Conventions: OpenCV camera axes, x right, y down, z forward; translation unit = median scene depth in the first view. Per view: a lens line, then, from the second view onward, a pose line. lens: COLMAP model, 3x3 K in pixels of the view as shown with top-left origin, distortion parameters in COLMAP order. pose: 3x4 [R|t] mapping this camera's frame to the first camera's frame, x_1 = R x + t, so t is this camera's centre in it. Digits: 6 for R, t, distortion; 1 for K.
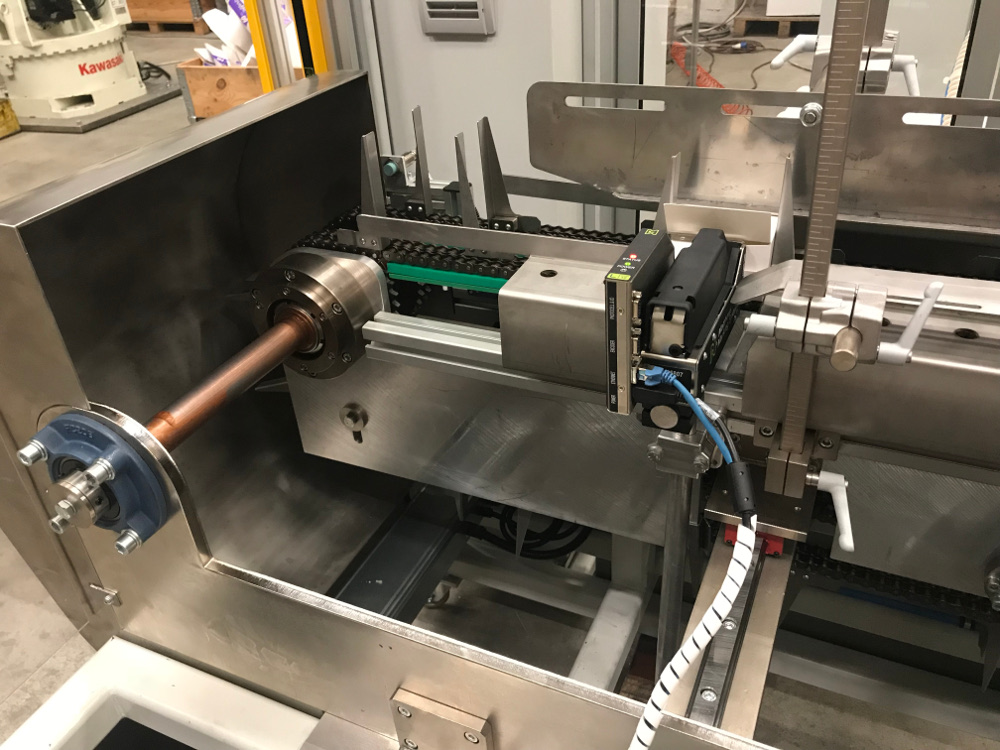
lens RADIAL K [[823.8, 0, 506.0], [0, 823.8, 358.8], [0, 0, 1]] dist [0.032806, -0.047125]
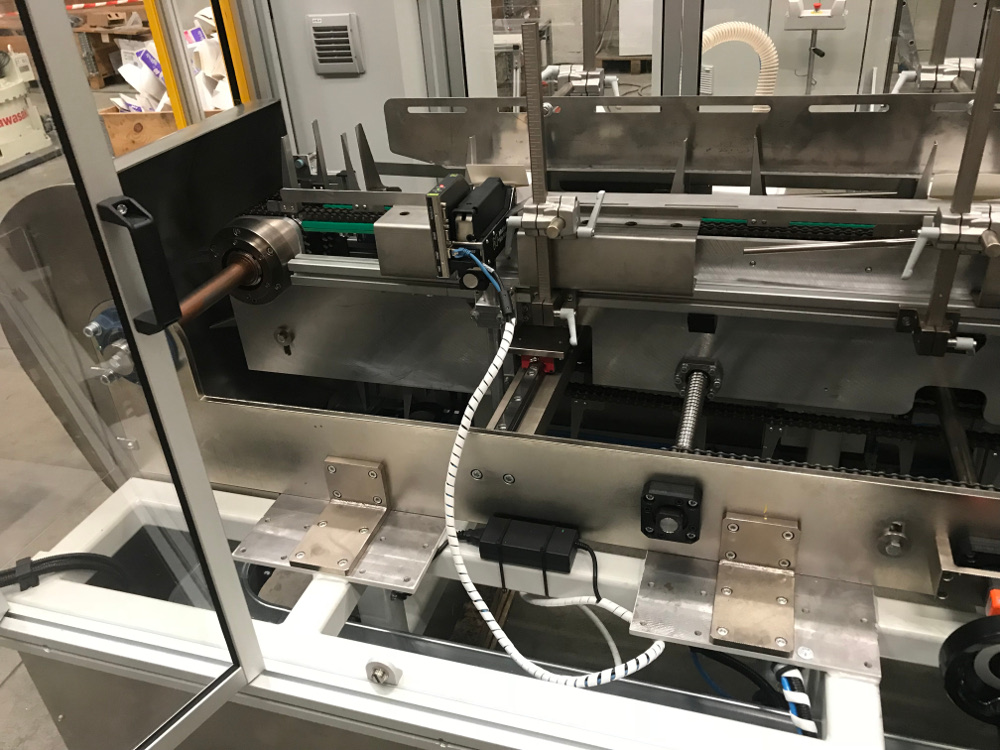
lens RADIAL K [[823.8, 0, 499.2], [0, 823.8, 366.9], [0, 0, 1]] dist [0.032806, -0.047125]
pose [[0.992528, -0.067565, 0.101607, 0.045140], [0.071553, 0.996782, -0.036128, 0.235652], [-0.098839, 0.043128, 0.994168, -0.548033]]
